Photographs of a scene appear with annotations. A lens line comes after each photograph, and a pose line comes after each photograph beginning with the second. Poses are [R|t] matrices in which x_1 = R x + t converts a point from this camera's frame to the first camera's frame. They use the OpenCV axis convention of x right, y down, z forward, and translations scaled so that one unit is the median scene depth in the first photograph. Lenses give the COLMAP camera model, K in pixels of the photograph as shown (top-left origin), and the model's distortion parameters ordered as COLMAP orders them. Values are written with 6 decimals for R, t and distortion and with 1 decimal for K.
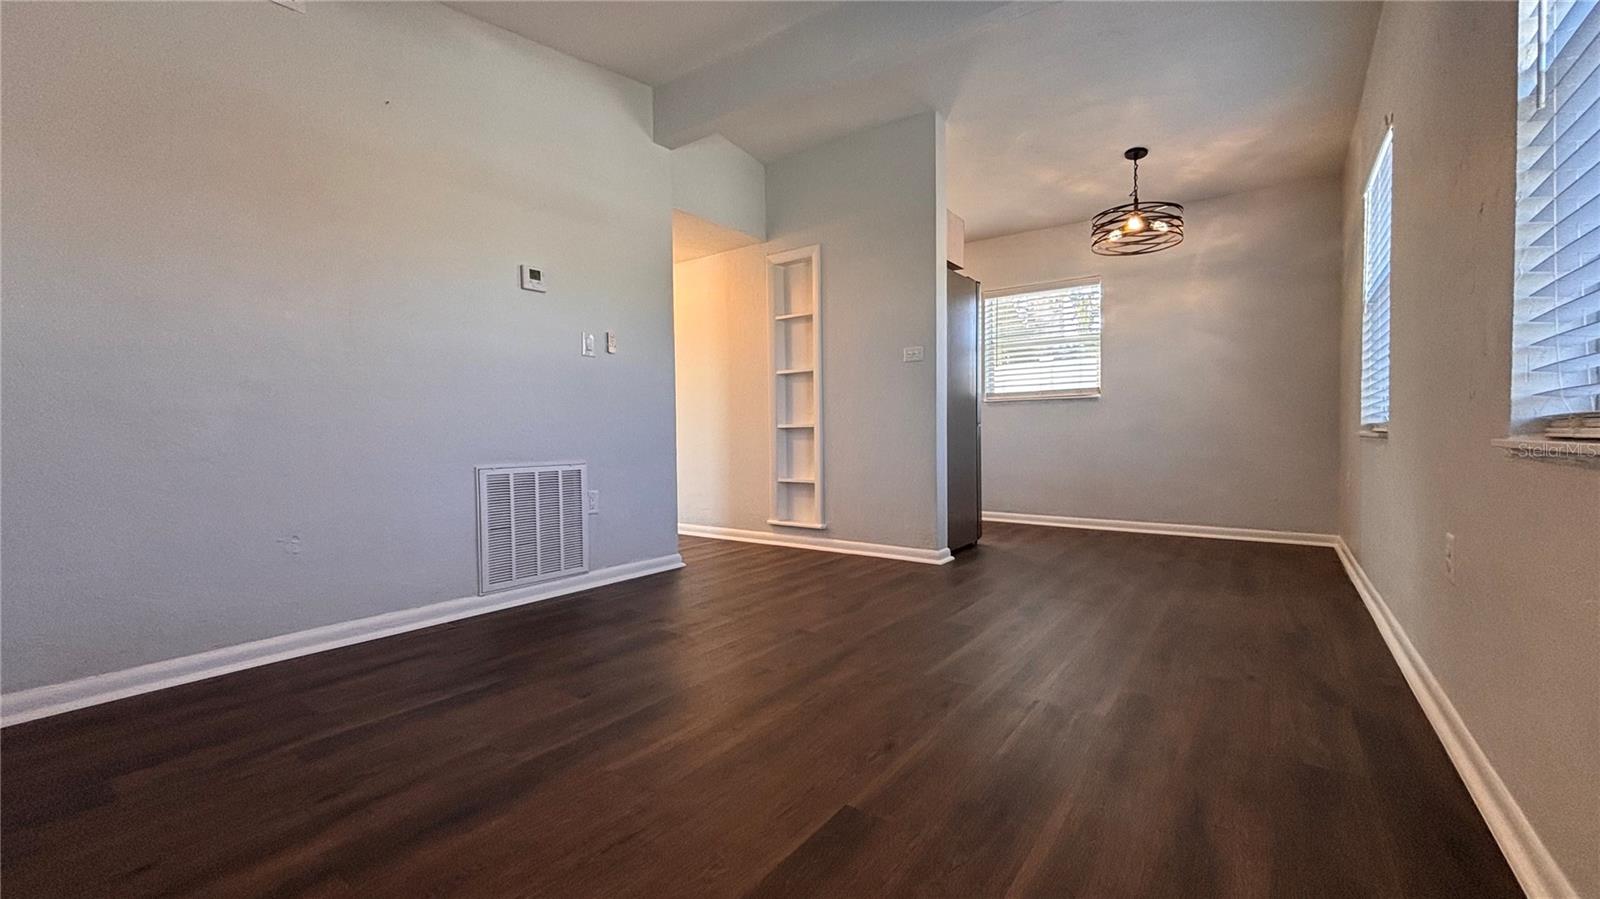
lens RADIAL K [[649.3, 0, 796.1], [0, 649.3, 453.0], [0, 0, 1]] dist [-0.003404, 0.001276]
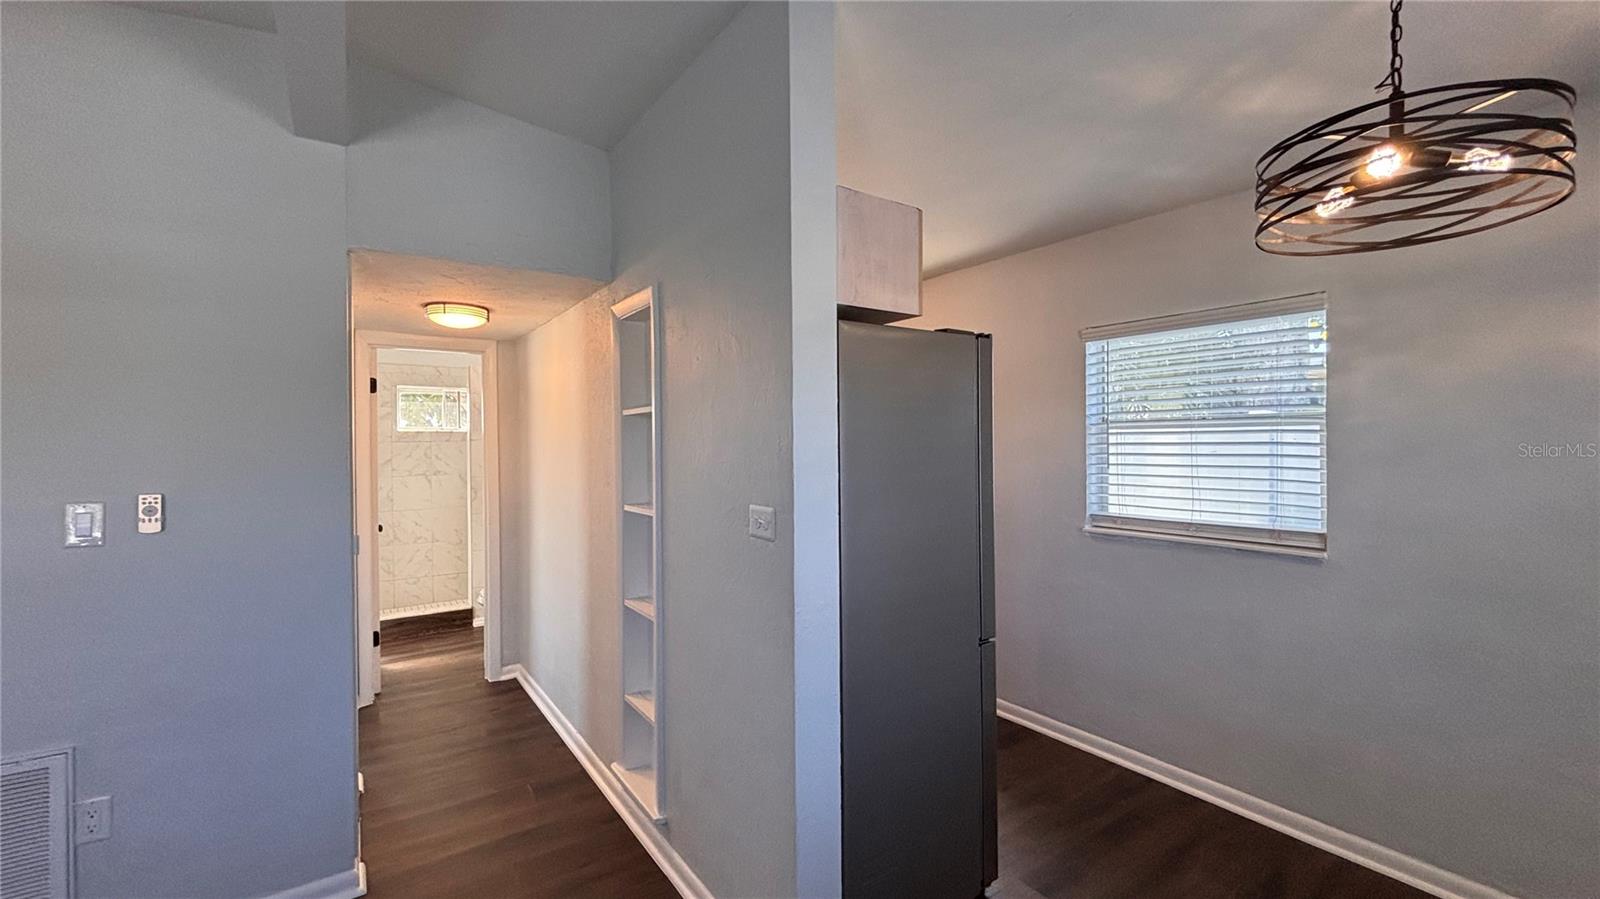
lens RADIAL K [[649.3, 0, 791.1], [0, 649.3, 447.8], [0, 0, 1]] dist [-0.003404, 0.001276]
pose [[0.942631, 0.009093, -0.333713, 0.348685], [-0.015222, 0.999760, -0.015754, -0.197000], [0.333489, 0.019930, 0.942543, 0.588242]]
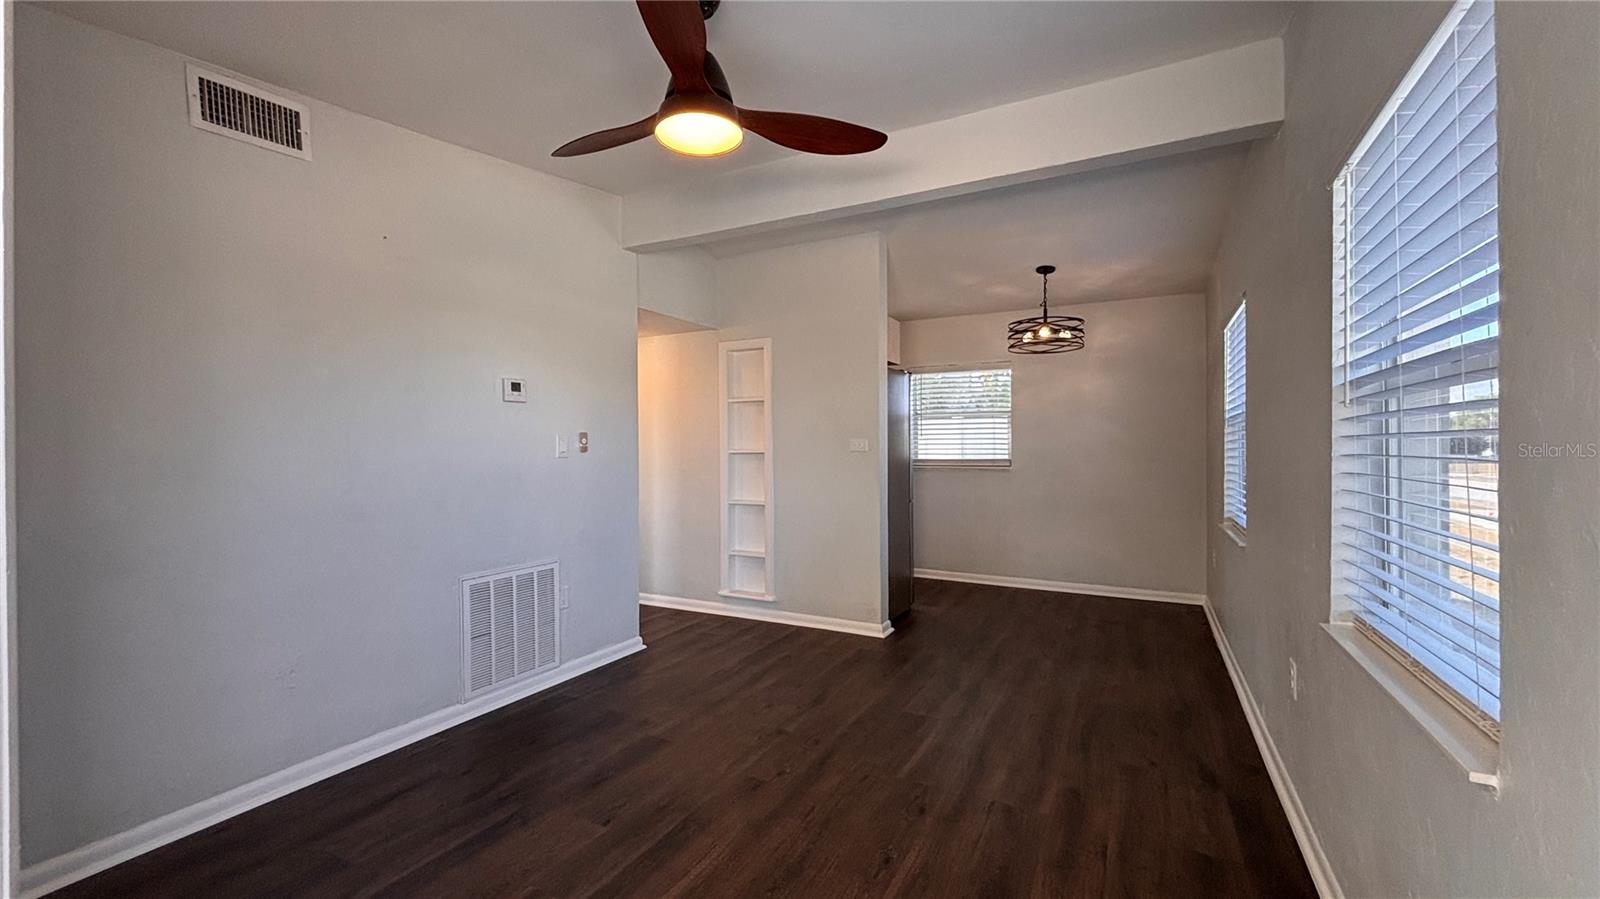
lens RADIAL K [[649.3, 0, 797.2], [0, 649.3, 454.5], [0, 0, 1]] dist [-0.003404, 0.001276]
pose [[0.989255, 0.005754, 0.146085, -0.082477], [-0.002829, 0.999791, -0.020228, -0.113567], [-0.146171, 0.019598, 0.989065, -0.074967]]
